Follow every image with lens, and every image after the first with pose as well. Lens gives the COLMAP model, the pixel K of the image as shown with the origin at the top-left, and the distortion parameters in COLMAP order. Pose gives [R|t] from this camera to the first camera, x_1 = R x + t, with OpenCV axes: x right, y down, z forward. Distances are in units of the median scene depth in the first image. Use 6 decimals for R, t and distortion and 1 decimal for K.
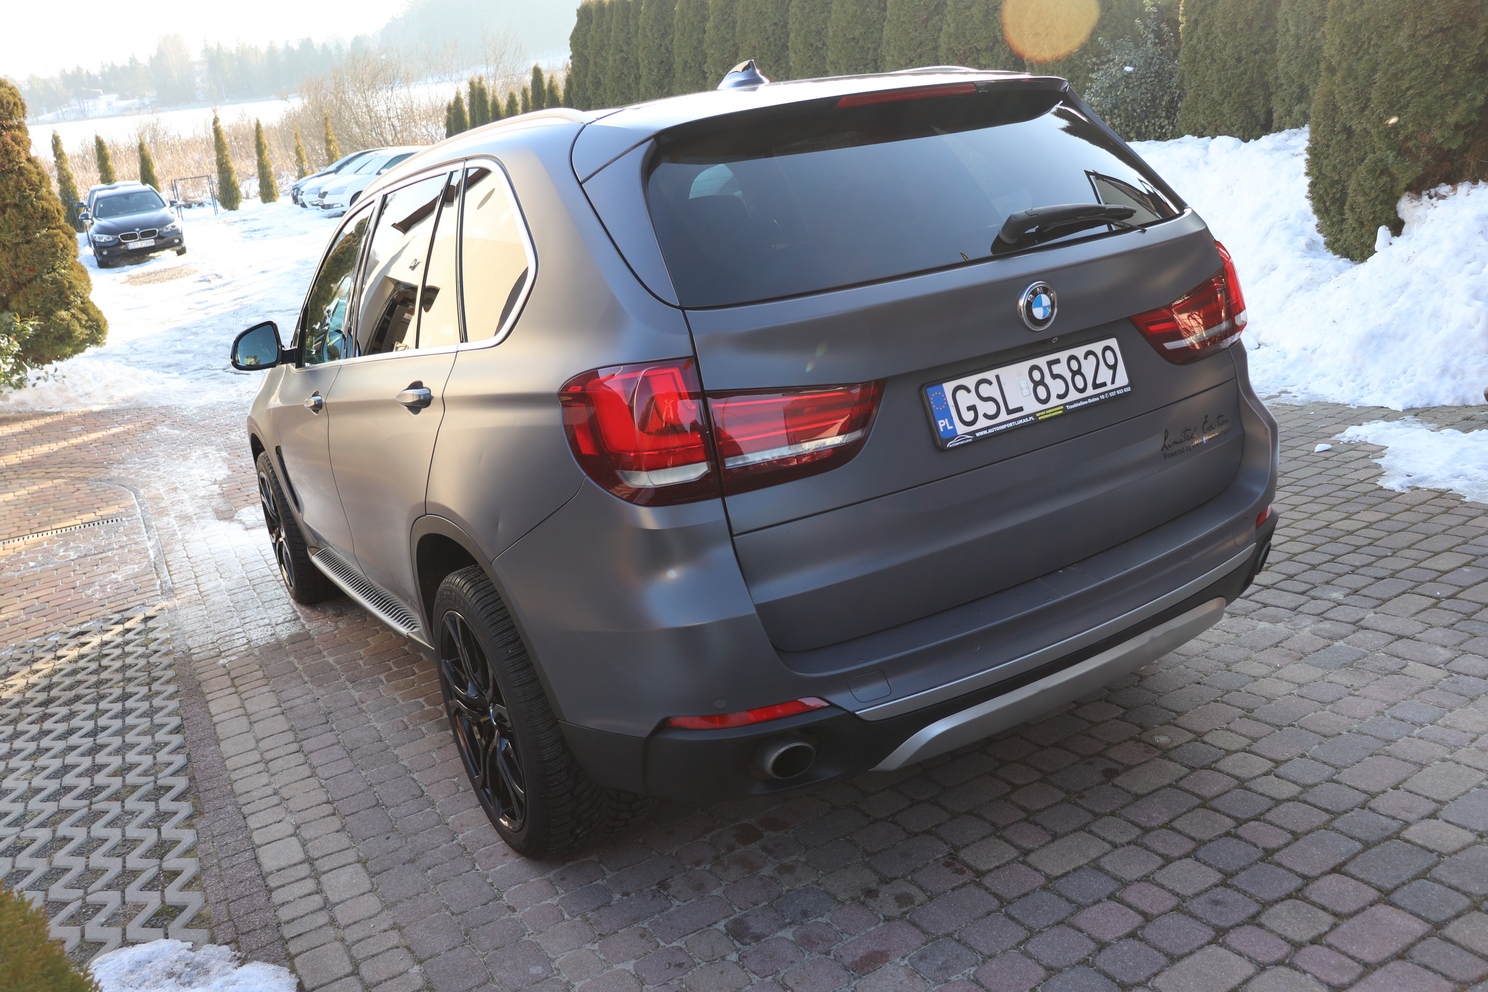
lens RADIAL K [[1236.7, 0, 724.9], [0, 1236.7, 509.1], [0, 0, 1]] dist [-0.178918, 0.161905]
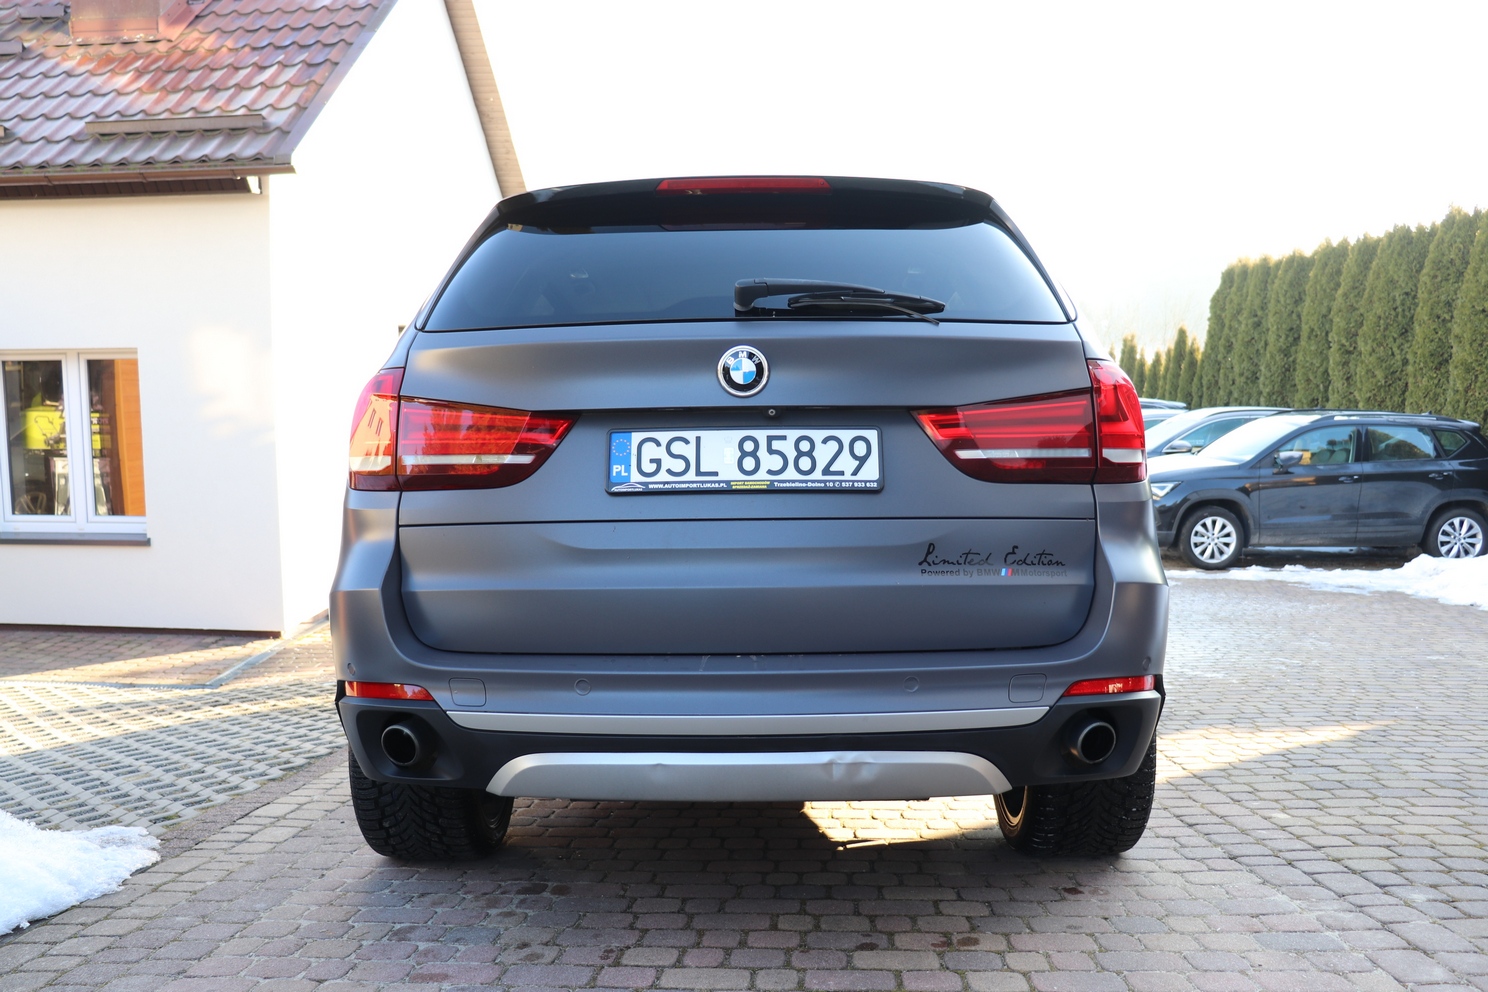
lens RADIAL K [[1236.7, 0, 711.4], [0, 1236.7, 497.2], [0, 0, 1]] dist [-0.178918, 0.161905]
pose [[0.836408, 0.142637, -0.529223, 0.712478], [-0.252970, 0.957016, -0.141868, 0.071059], [0.486239, 0.252536, 0.836539, 0.168814]]
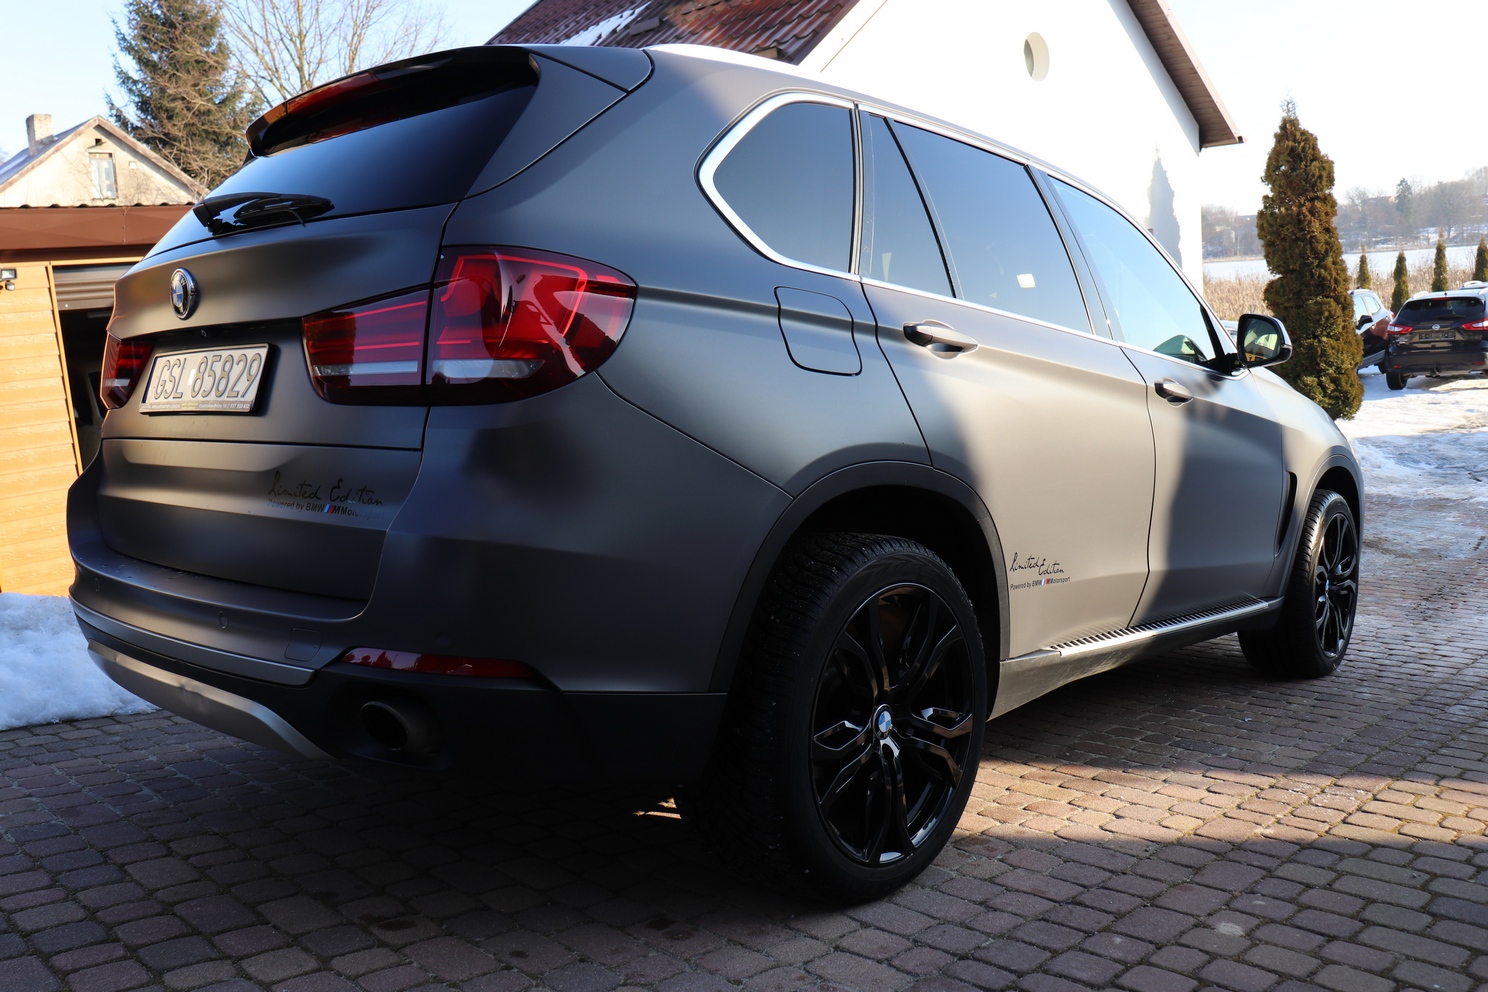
lens RADIAL K [[1236.7, 0, 723.6], [0, 1236.7, 489.3], [0, 0, 1]] dist [-0.178918, 0.161905]
pose [[0.295677, 0.209620, -0.932006, 1.222396], [-0.293033, 0.948496, 0.120365, -0.241134], [0.909234, 0.237519, 0.341874, 1.015199]]
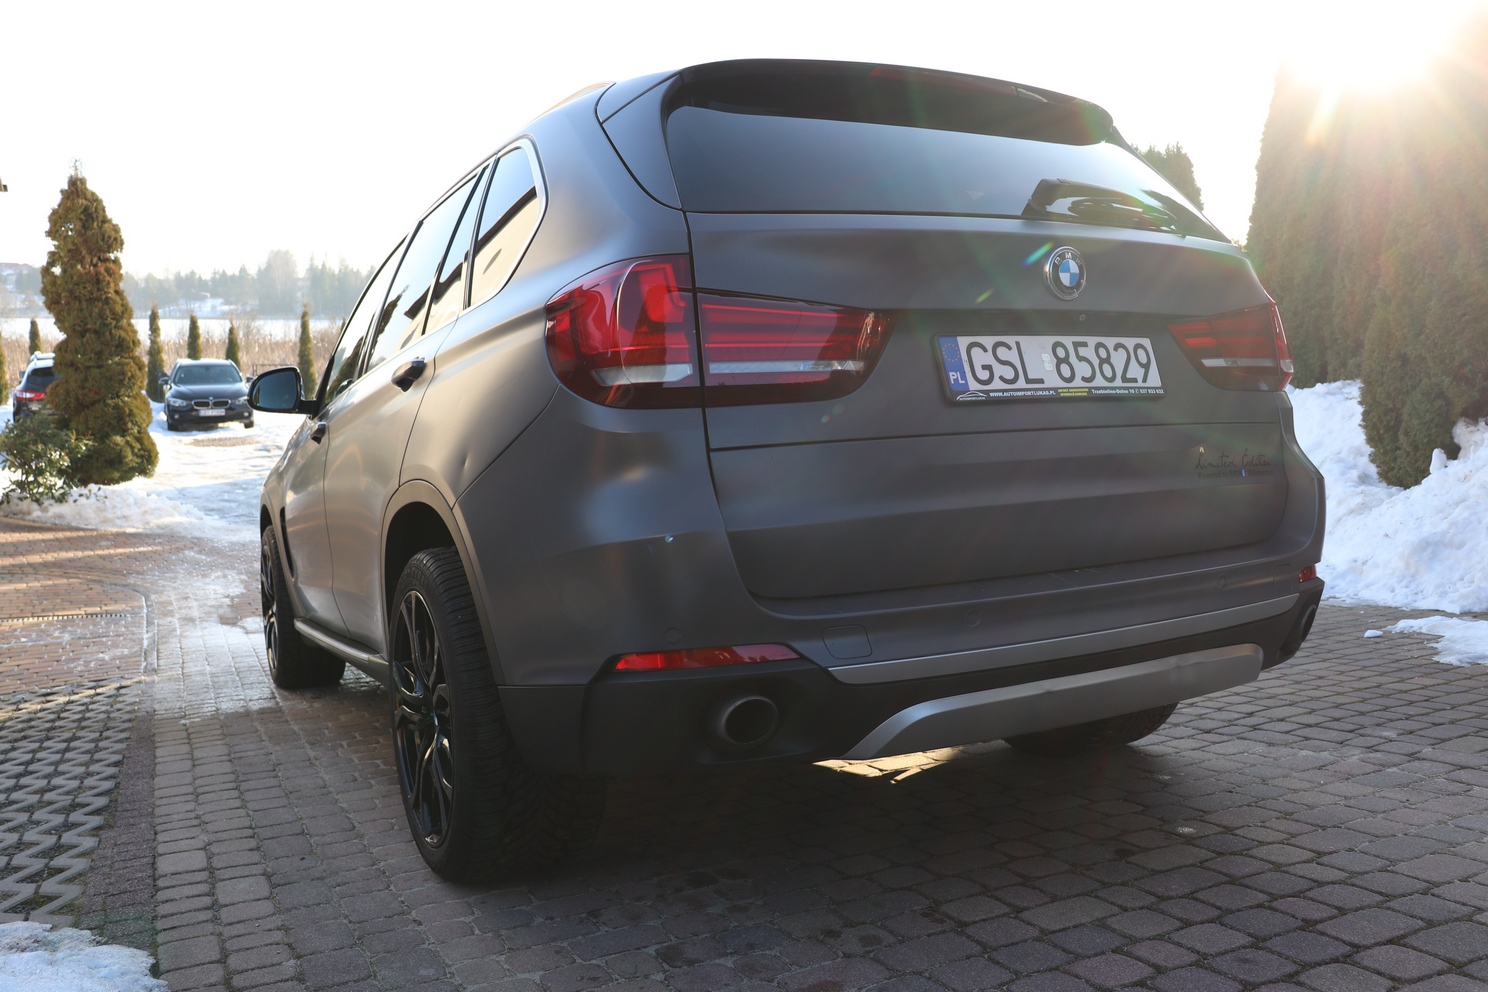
lens RADIAL K [[1236.7, 0, 726.5], [0, 1236.7, 505.1], [0, 0, 1]] dist [-0.178918, 0.161905]
pose [[0.993527, 0.104451, -0.044653, 0.053994], [-0.111531, 0.971539, -0.208981, 0.211519], [0.021554, 0.212608, 0.976900, 0.111525]]
